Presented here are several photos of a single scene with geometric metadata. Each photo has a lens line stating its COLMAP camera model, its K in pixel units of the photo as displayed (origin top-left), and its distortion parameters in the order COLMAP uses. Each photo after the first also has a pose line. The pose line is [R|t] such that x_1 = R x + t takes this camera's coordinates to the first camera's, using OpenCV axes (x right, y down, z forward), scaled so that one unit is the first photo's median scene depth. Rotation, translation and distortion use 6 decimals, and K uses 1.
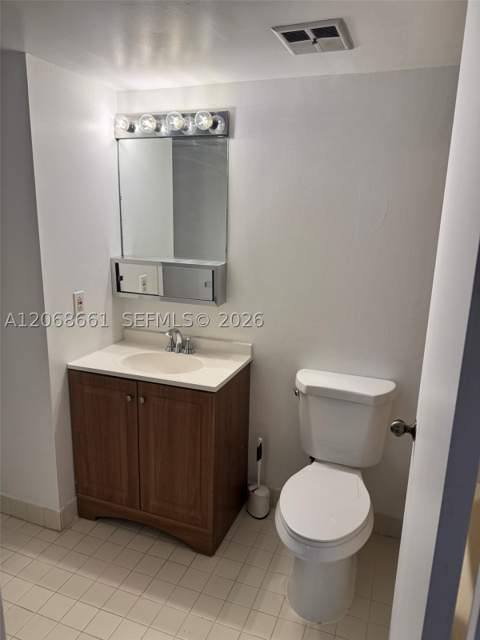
lens RADIAL K [[438.4, 0, 240.9], [0, 438.4, 320.3], [0, 0, 1]] dist [0.016998, -0.049682]
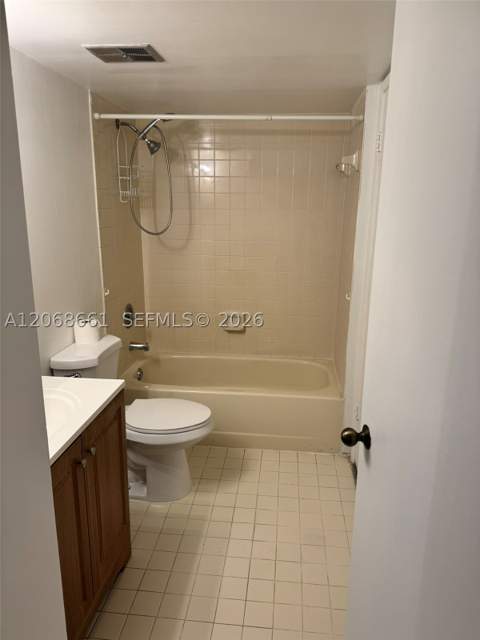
lens RADIAL K [[438.4, 0, 240.9], [0, 438.4, 319.6], [0, 0, 1]] dist [0.016998, -0.049682]
pose [[-0.246644, -0.260749, 0.933368, -1.054048], [0.204949, 0.927304, 0.313213, -0.231470], [-0.947187, 0.268546, -0.175274, 0.944394]]
